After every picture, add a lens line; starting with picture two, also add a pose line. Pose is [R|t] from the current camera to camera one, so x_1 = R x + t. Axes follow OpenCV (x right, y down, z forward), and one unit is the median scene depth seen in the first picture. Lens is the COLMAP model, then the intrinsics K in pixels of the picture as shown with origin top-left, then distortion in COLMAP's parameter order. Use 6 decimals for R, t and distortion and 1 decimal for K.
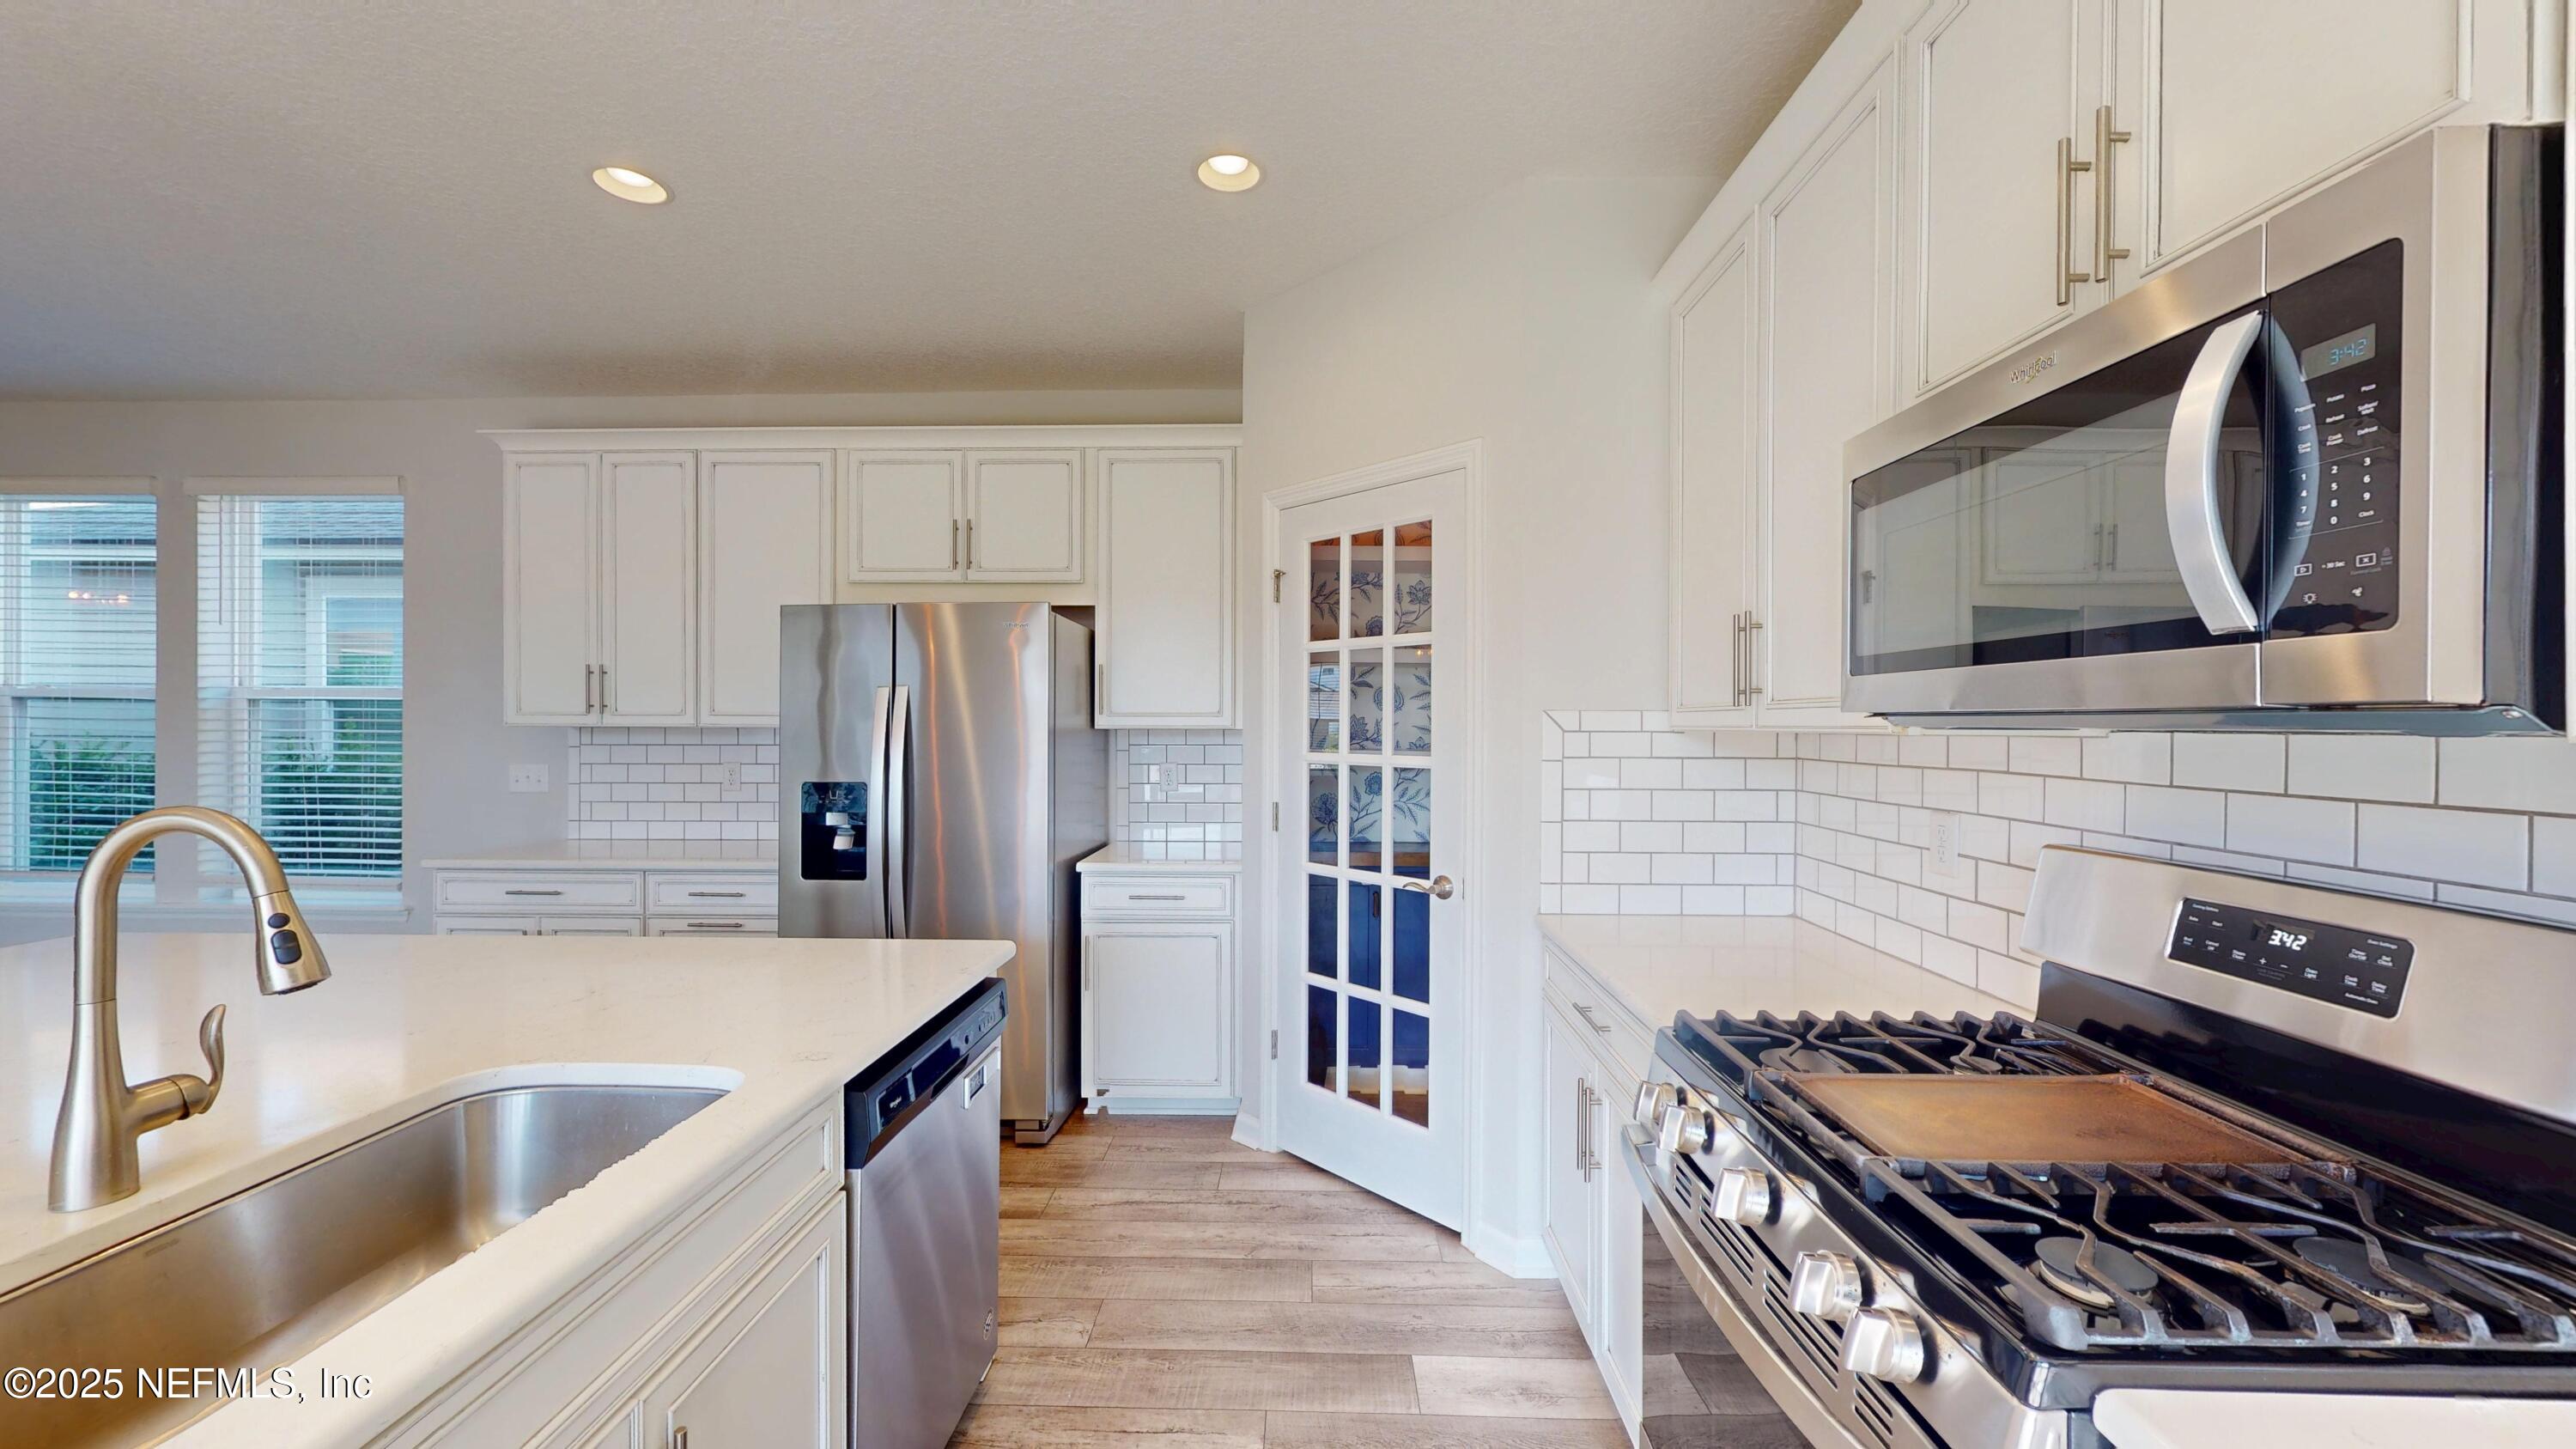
lens RADIAL K [[943.0, 0, 1291.1], [0, 943.0, 726.2], [0, 0, 1]] dist [0.000371, -0.000177]
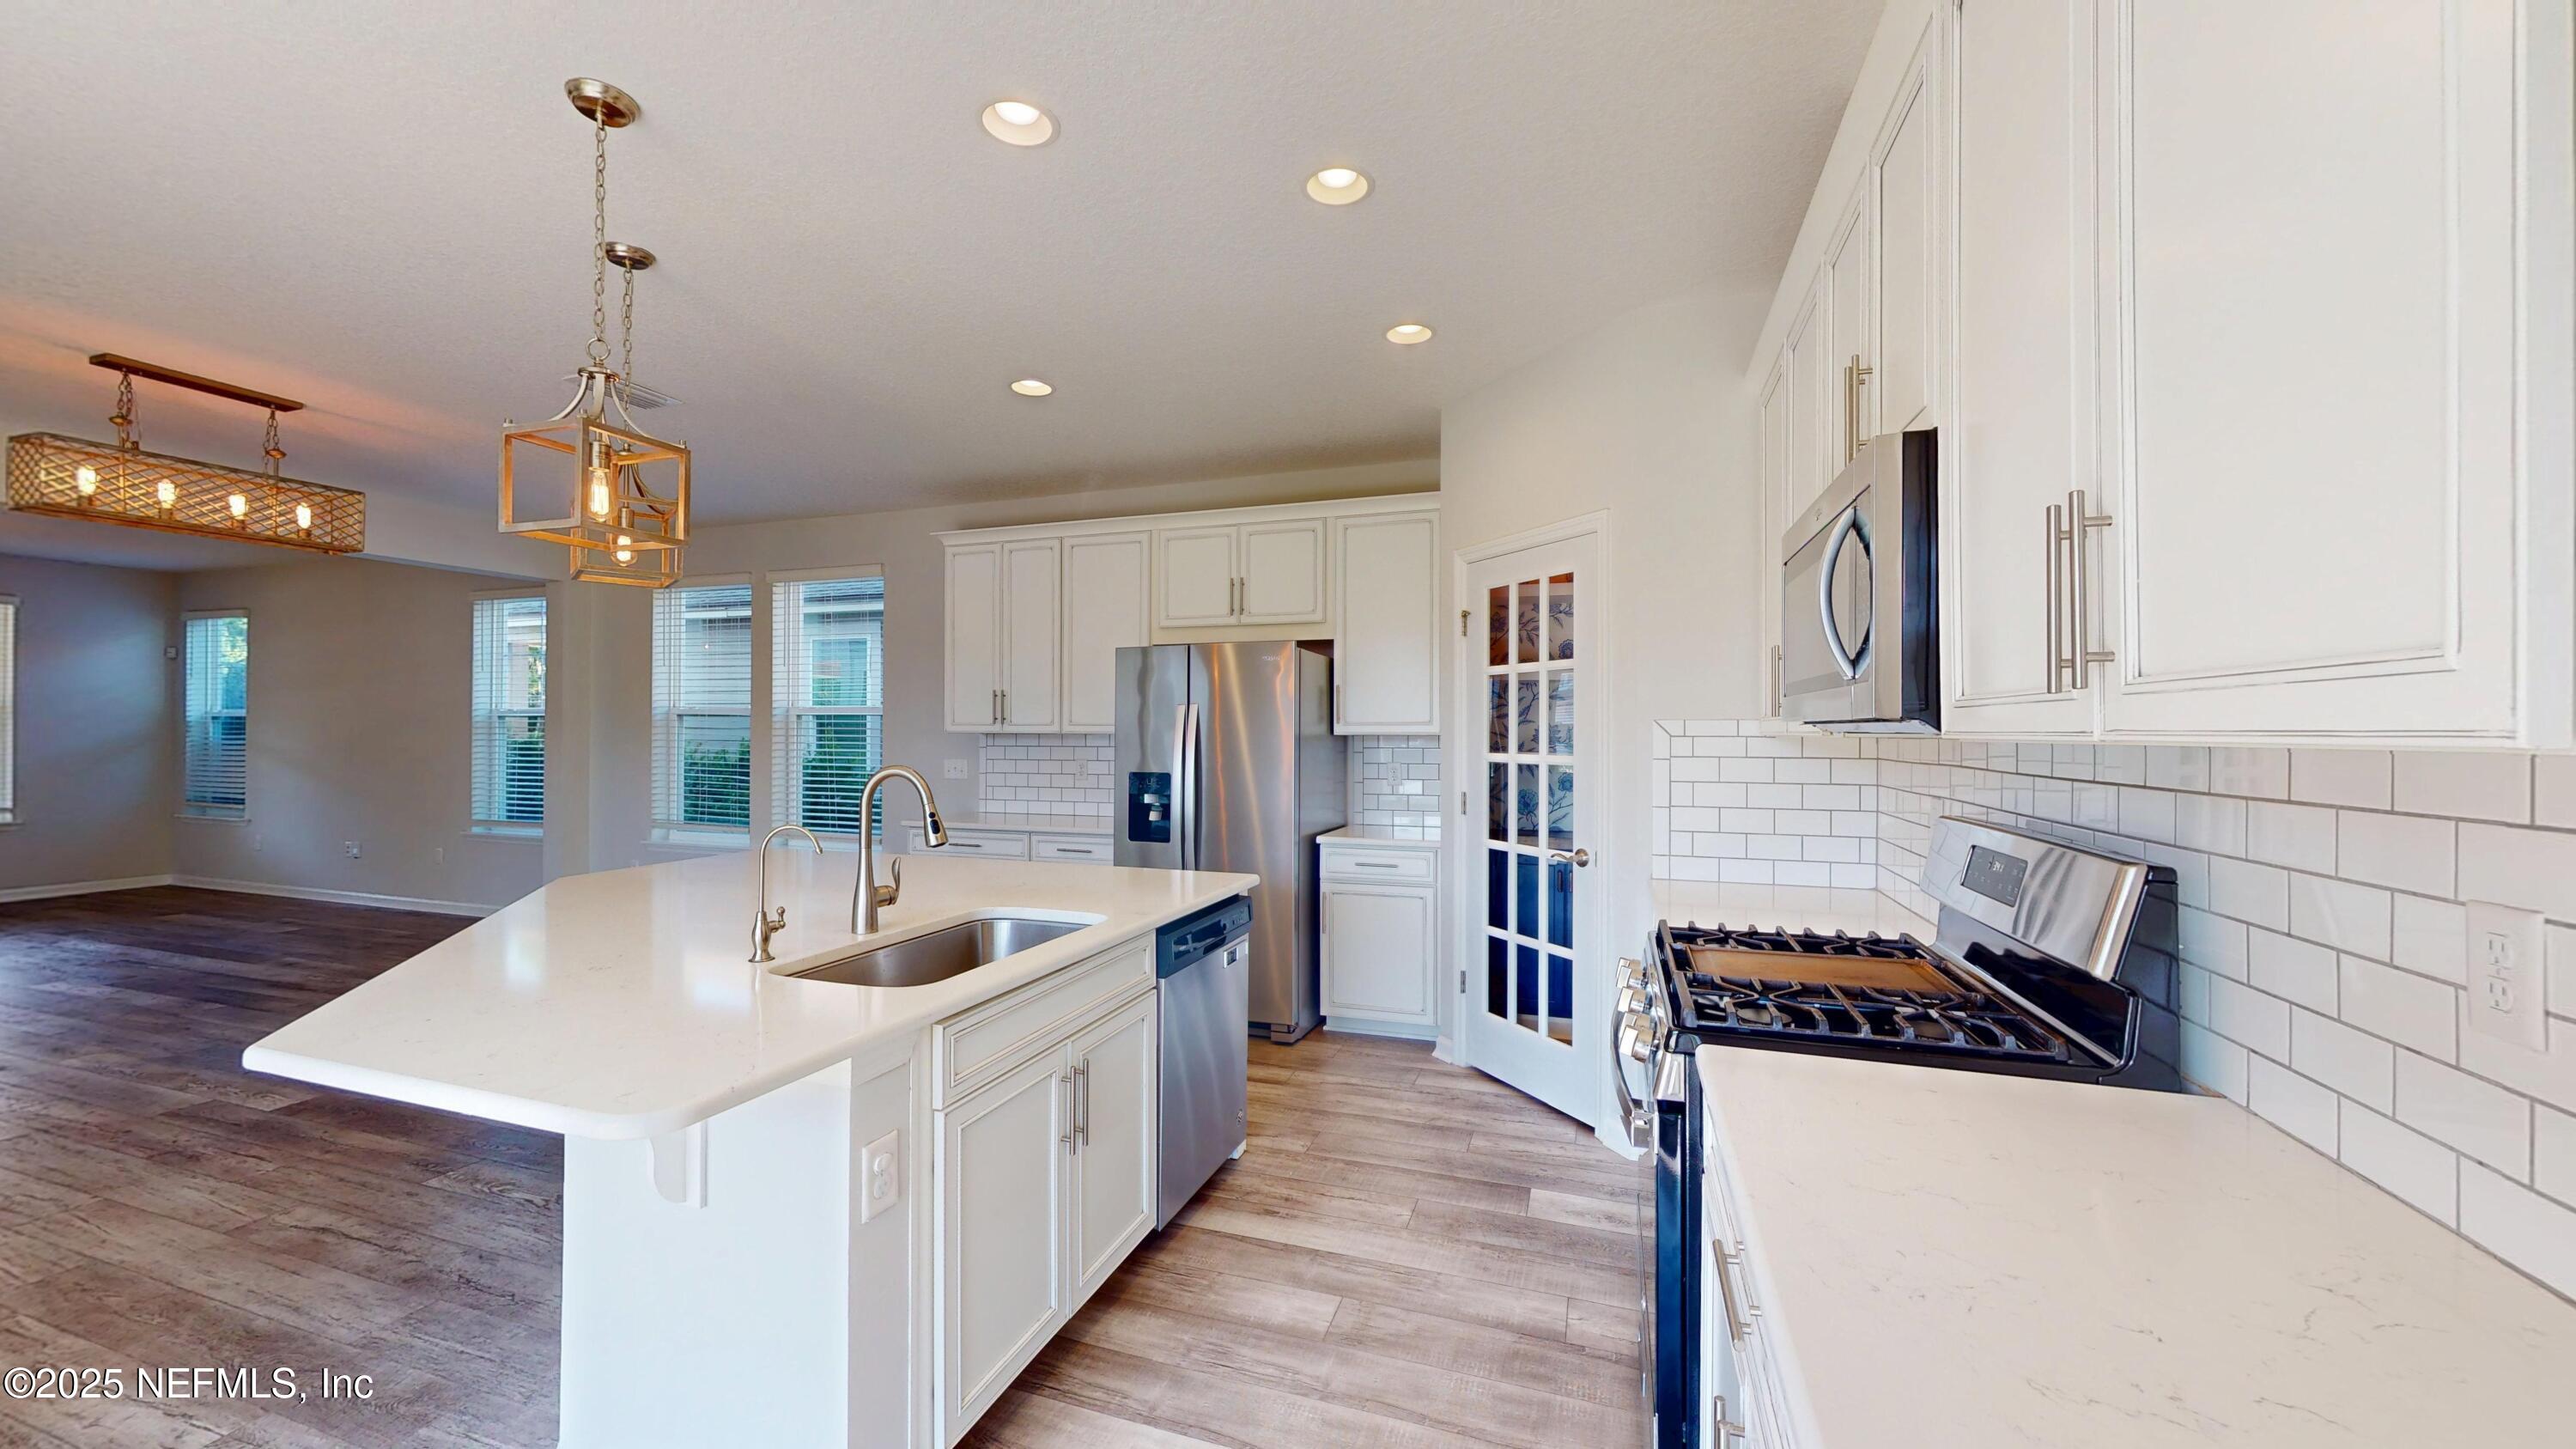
lens RADIAL K [[943.0, 0, 1291.1], [0, 943.0, 726.2], [0, 0, 1]] dist [0.000371, -0.000177]
pose [[0.955316, -0.002042, -0.295579, 0.135922], [-0.000592, 0.999961, -0.008824, 0.002689], [0.295585, 0.008605, 0.955278, -0.287554]]
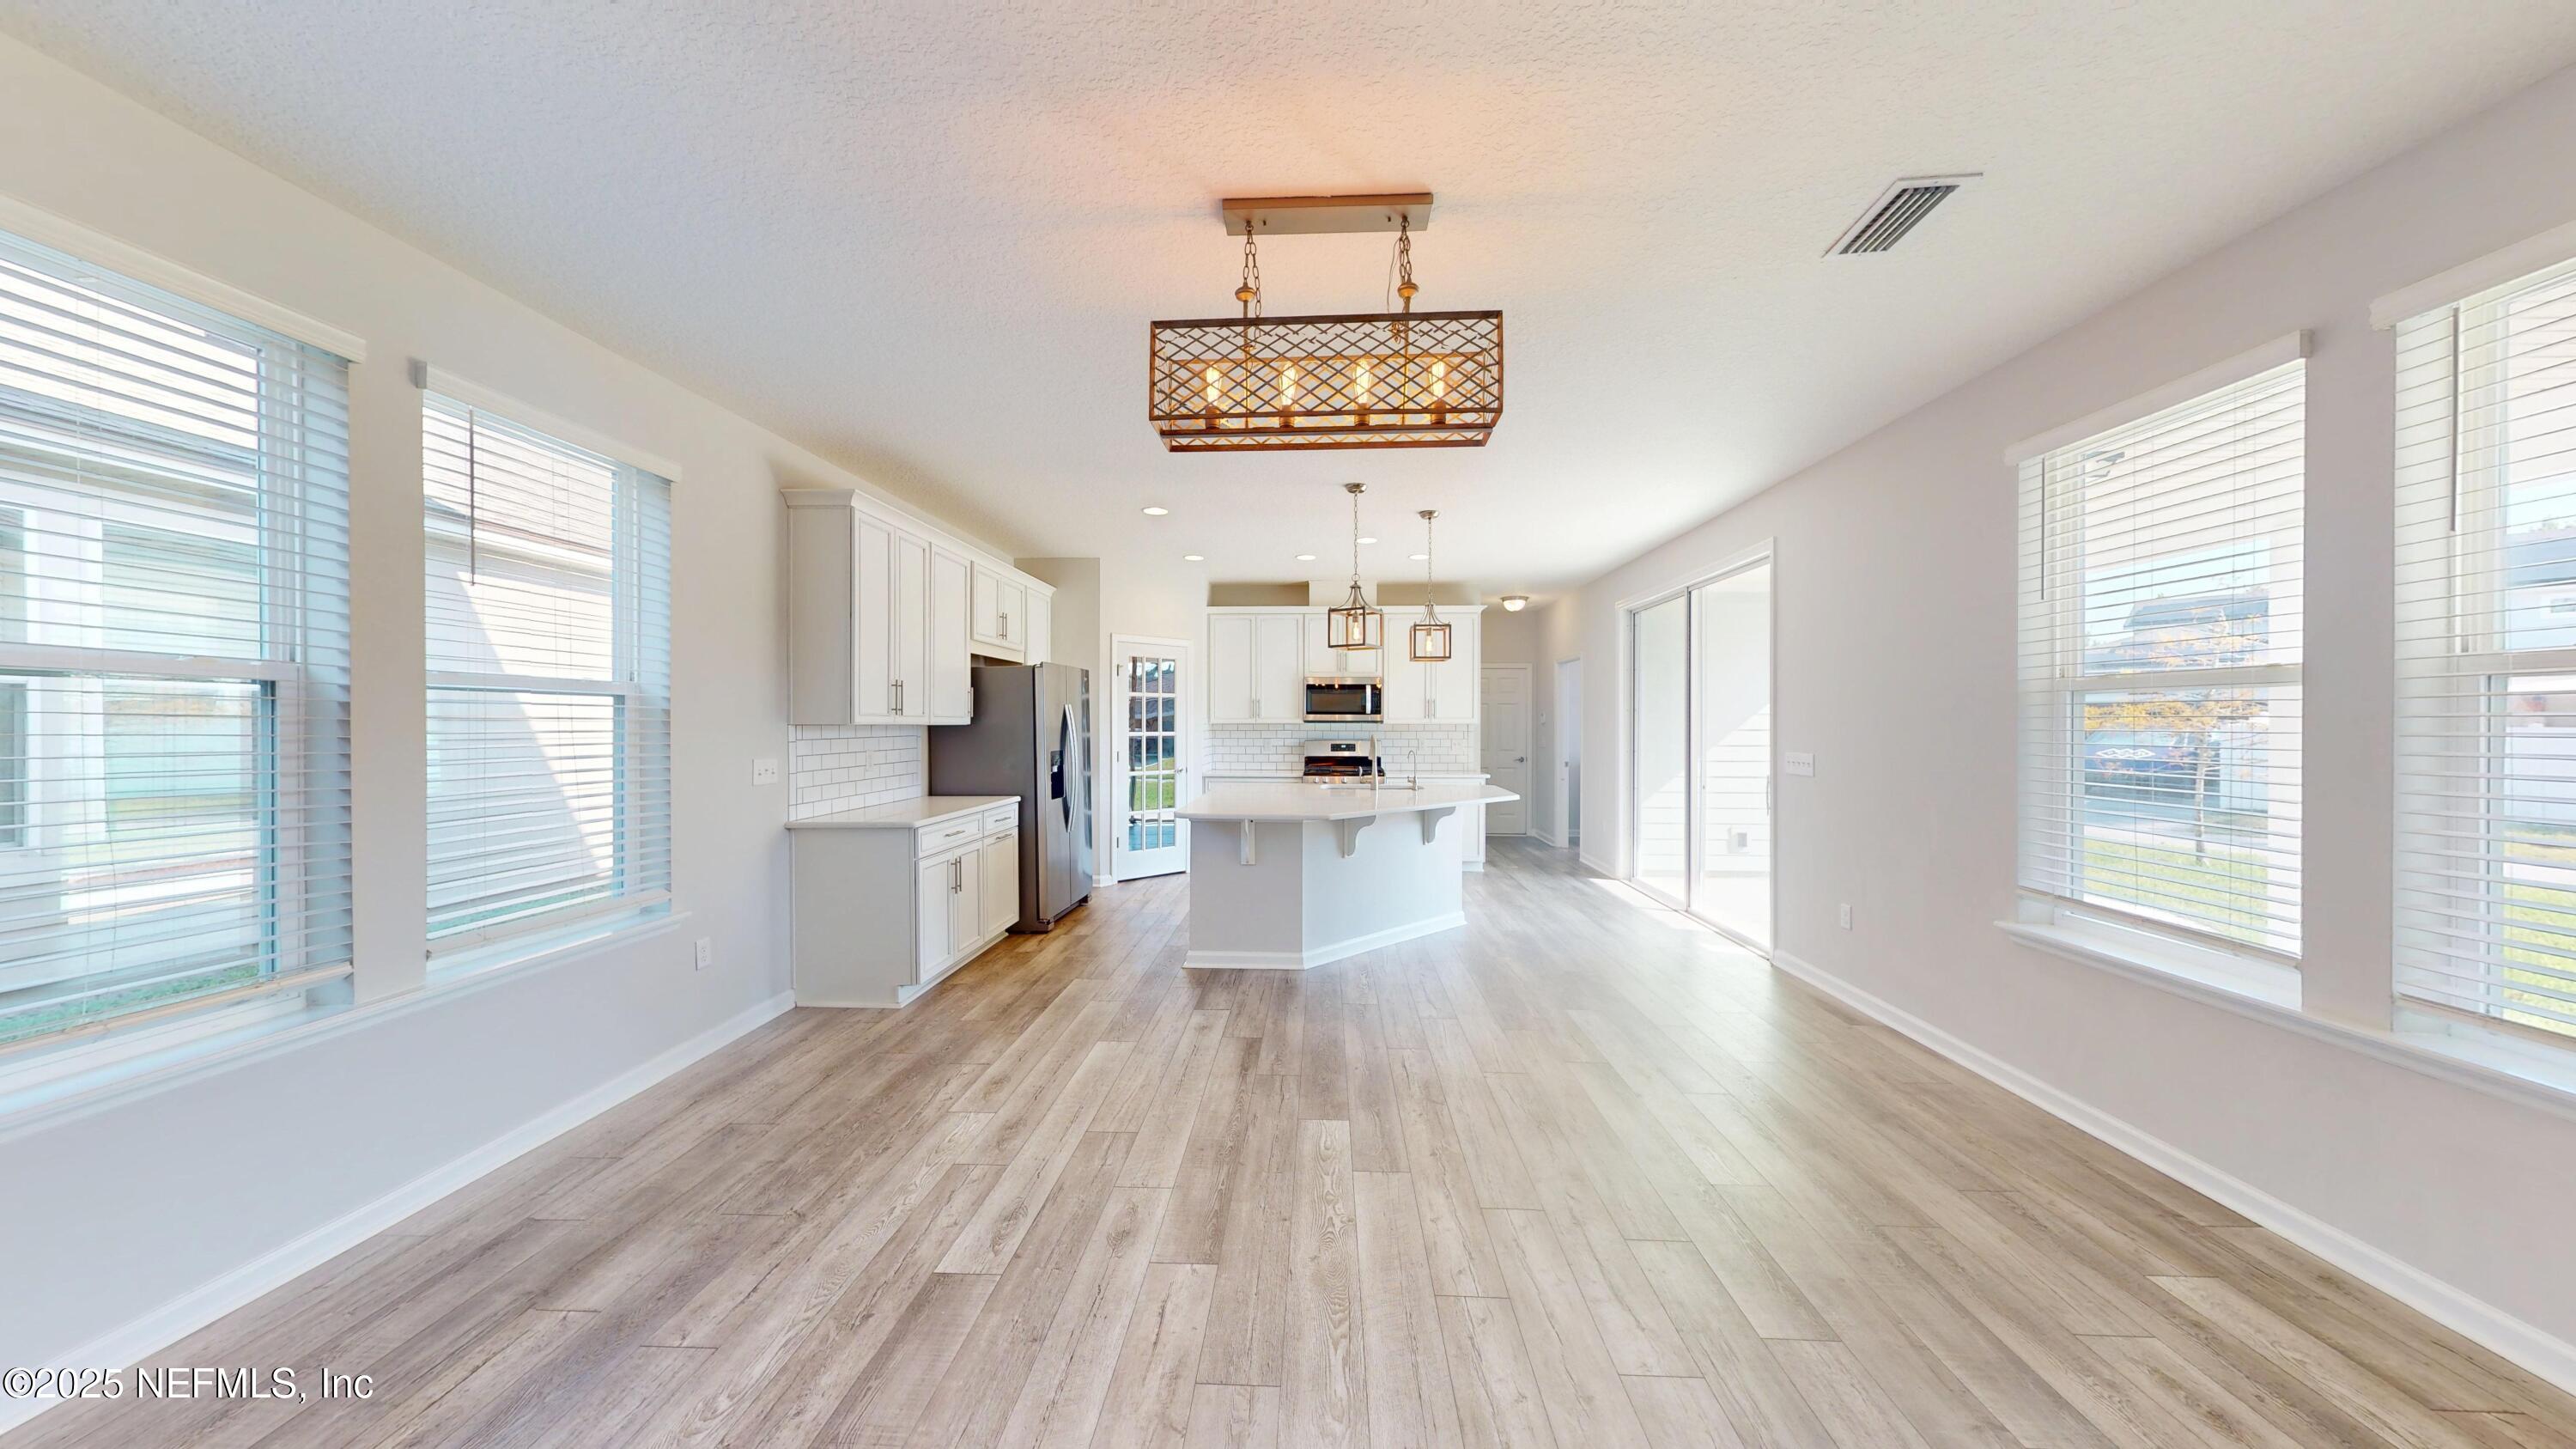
lens RADIAL K [[813.5, 0, 1286.5], [0, 813.5, 727.3], [0, 0, 1]] dist [-0.000168, -0.000045]
pose [[0.018795, -0.006961, 0.999799, -2.263611], [0.003096, 0.999971, 0.006904, -0.001675], [-0.999819, 0.002966, 0.018816, 0.474681]]
